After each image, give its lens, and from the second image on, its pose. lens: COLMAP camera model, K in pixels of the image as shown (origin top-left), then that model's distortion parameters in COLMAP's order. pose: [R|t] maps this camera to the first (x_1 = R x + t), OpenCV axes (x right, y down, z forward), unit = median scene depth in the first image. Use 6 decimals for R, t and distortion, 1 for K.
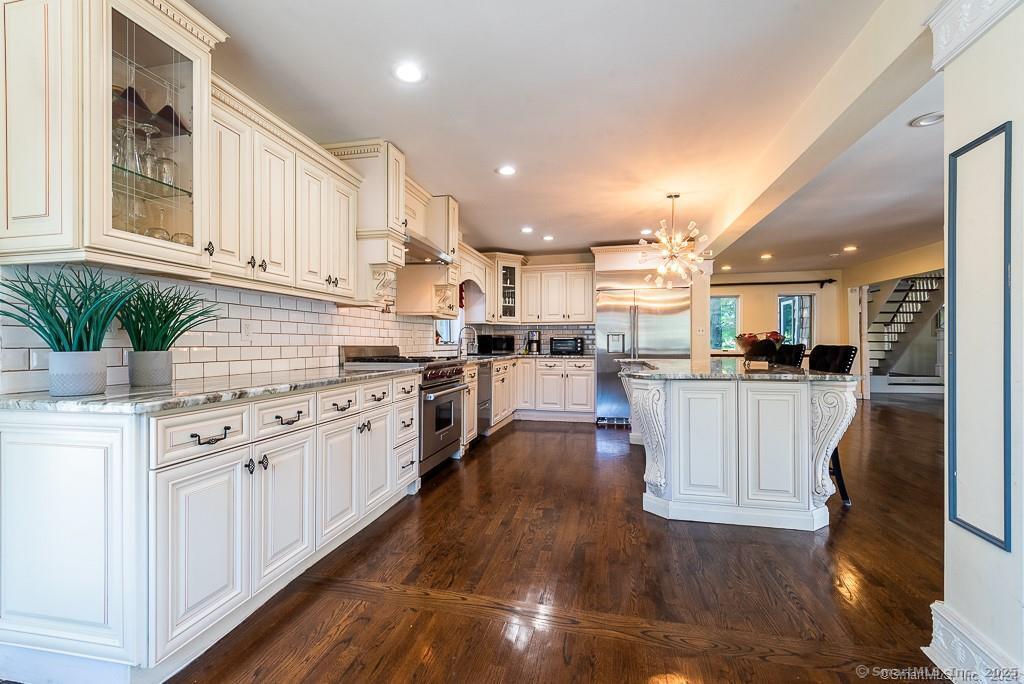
lens RADIAL K [[428.4, 0, 514.0], [0, 428.4, 342.4], [0, 0, 1]] dist [0.002012, -0.000696]
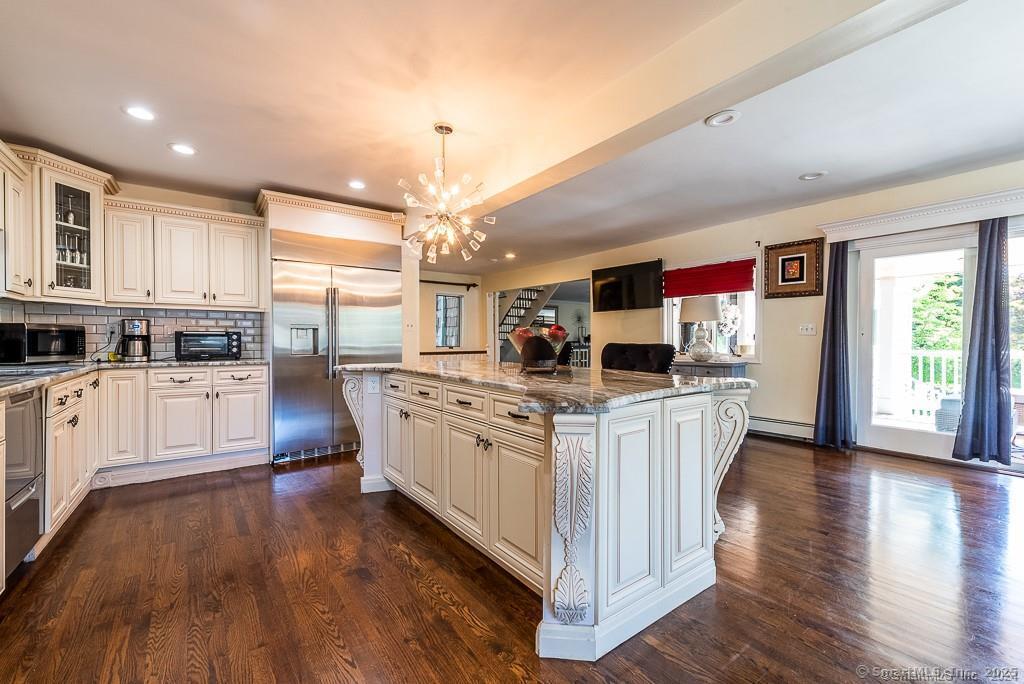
lens RADIAL K [[428.4, 0, 516.7], [0, 428.4, 345.9], [0, 0, 1]] dist [0.002012, -0.000696]
pose [[0.663199, -0.009018, 0.748389, -0.044077], [-0.001905, 0.999904, 0.013737, -0.000071], [-0.748441, -0.010536, 0.663118, 0.273420]]
